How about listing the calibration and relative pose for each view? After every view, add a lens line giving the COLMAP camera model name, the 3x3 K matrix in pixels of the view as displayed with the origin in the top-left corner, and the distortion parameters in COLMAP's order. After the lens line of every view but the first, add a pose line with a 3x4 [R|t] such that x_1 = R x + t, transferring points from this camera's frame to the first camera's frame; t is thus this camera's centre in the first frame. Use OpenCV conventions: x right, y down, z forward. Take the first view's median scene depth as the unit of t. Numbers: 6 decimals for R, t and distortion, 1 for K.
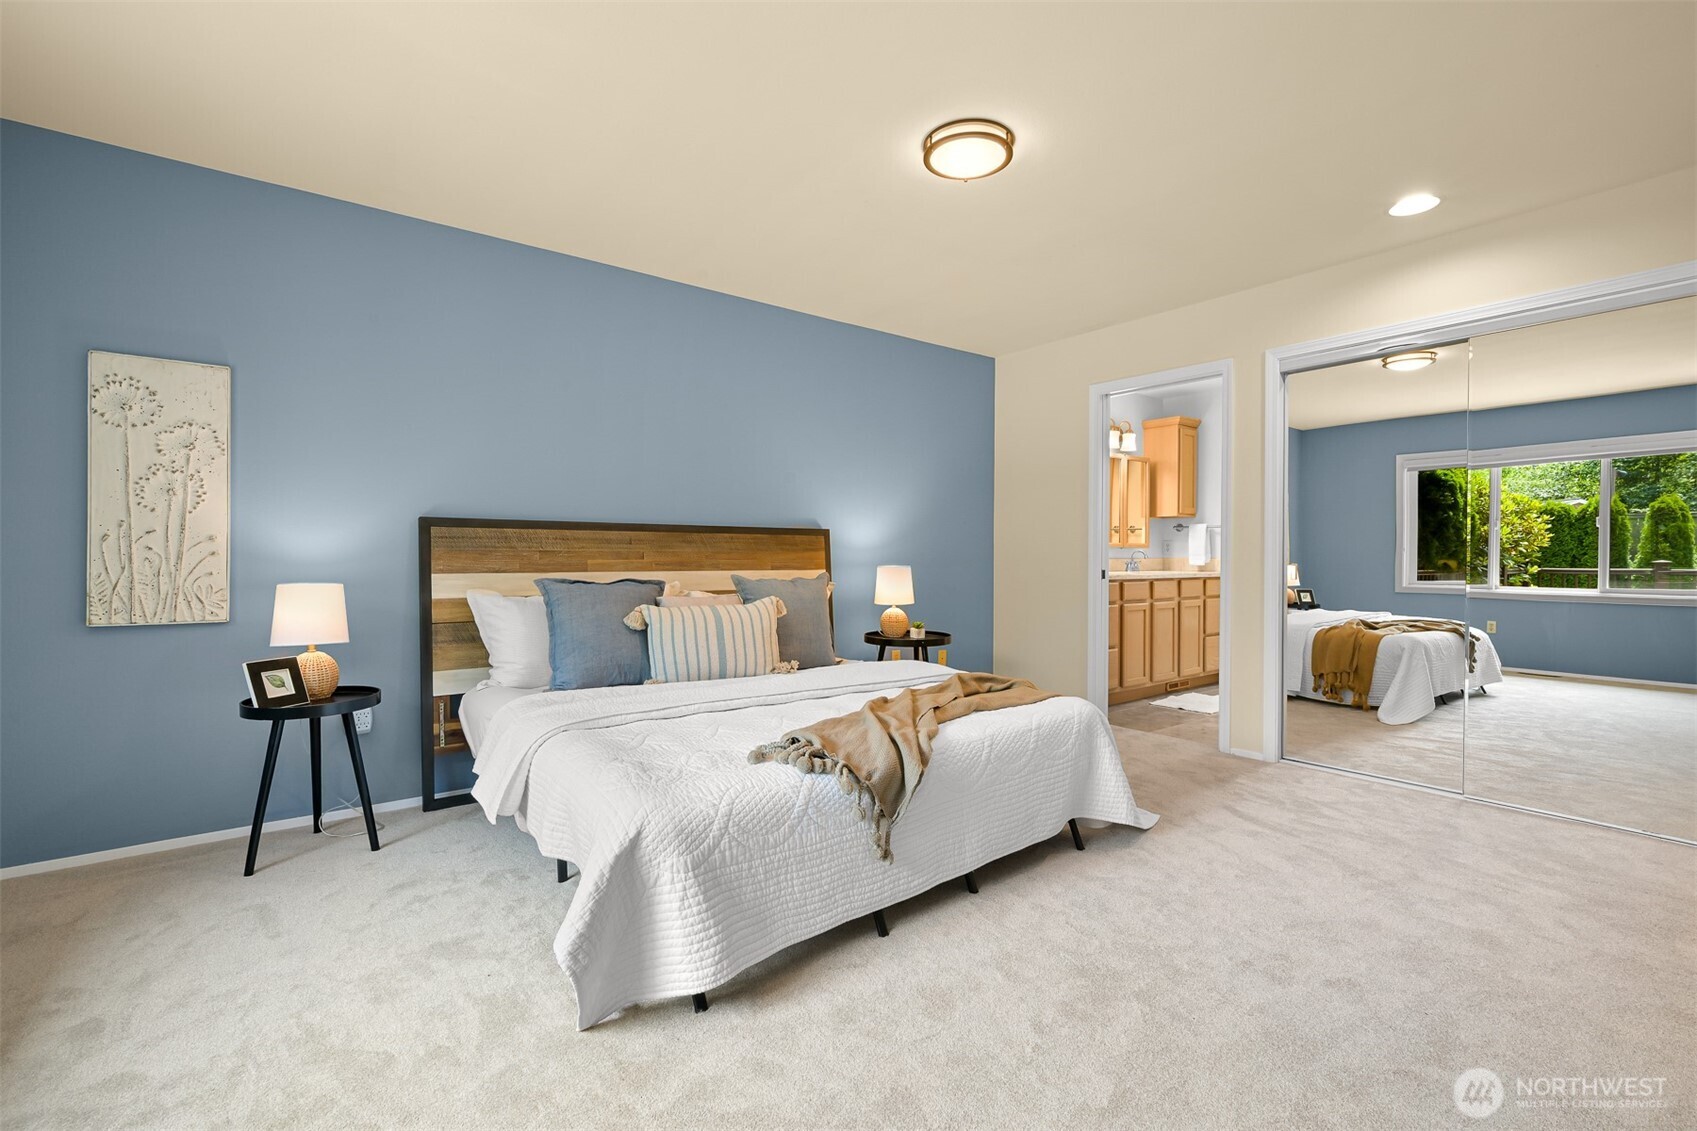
lens RADIAL K [[723.1, 0, 855.1], [0, 723.1, 570.7], [0, 0, 1]] dist [-0.000523, -0.000323]
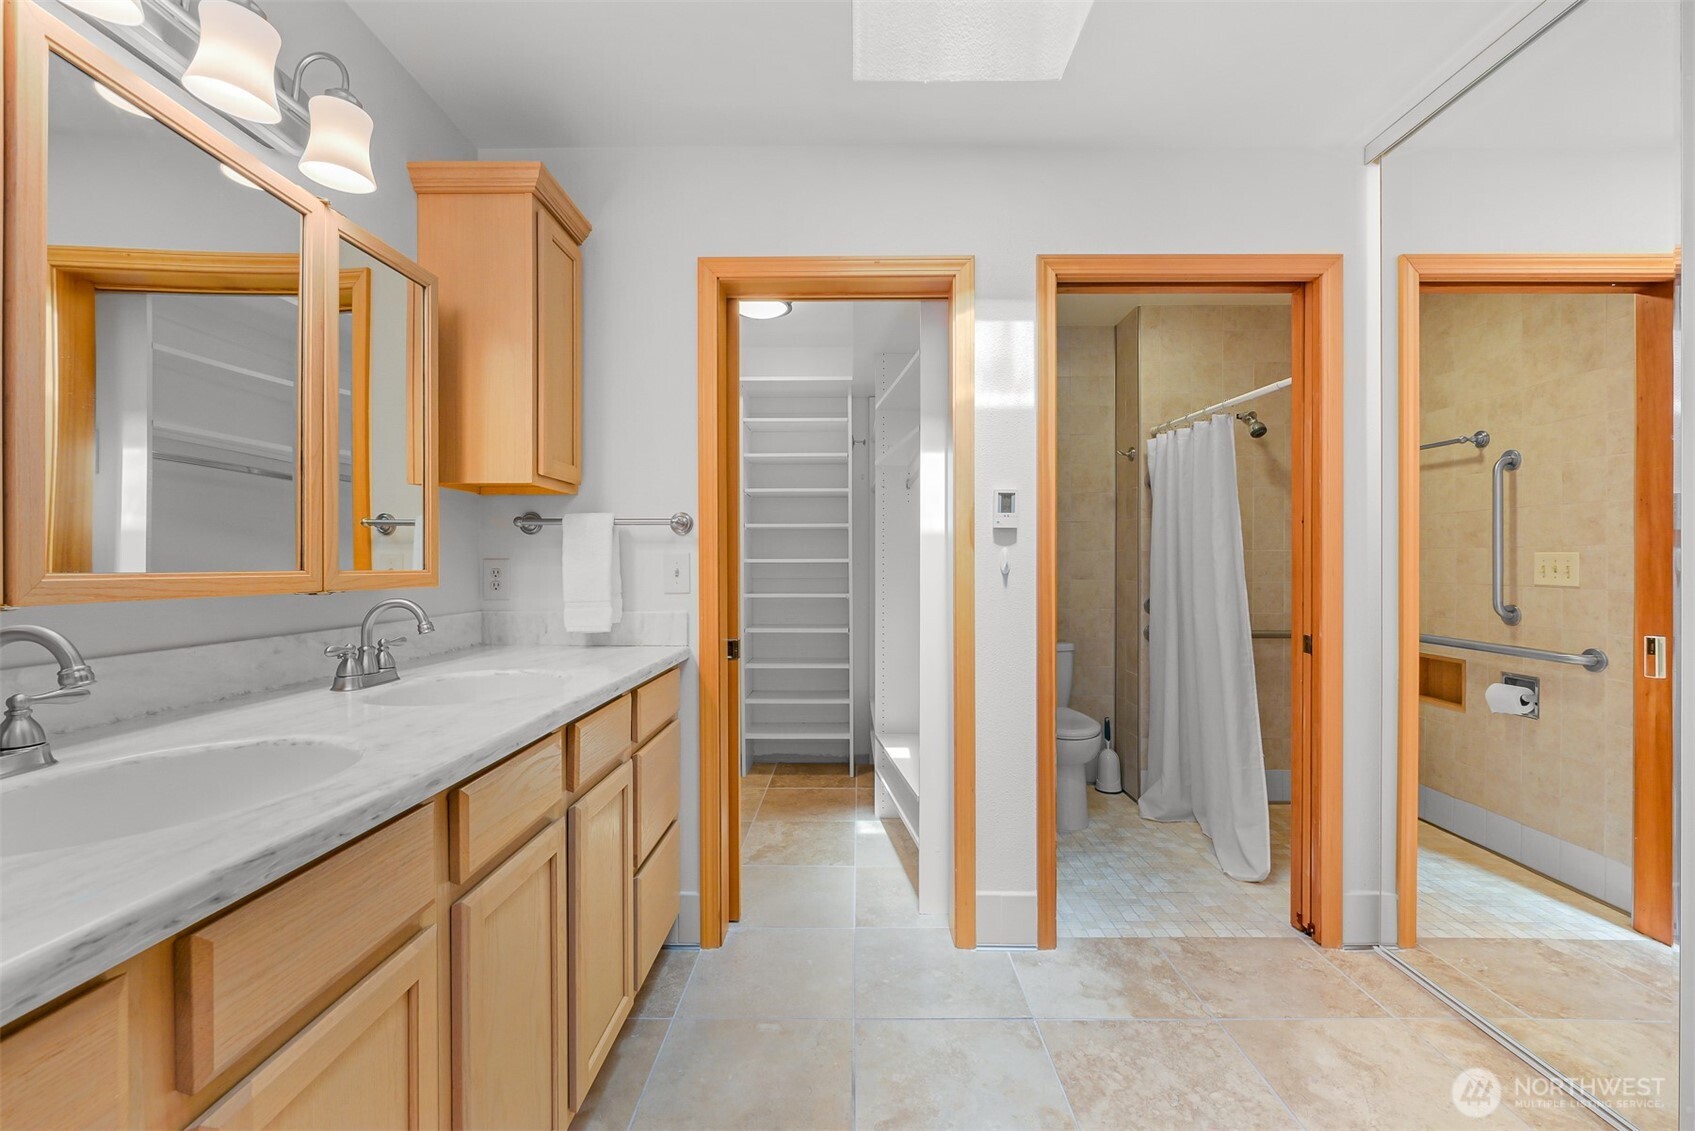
lens RADIAL K [[722.3, 0, 851.4], [0, 722.3, 568.5], [0, 0, 1]] dist [-0.000523, -0.000323]
pose [[0.615306, -0.002616, 0.788284, 0.277928], [0.017216, 0.999801, -0.010120, -0.032071], [-0.788100, 0.019798, 0.615229, 0.684229]]
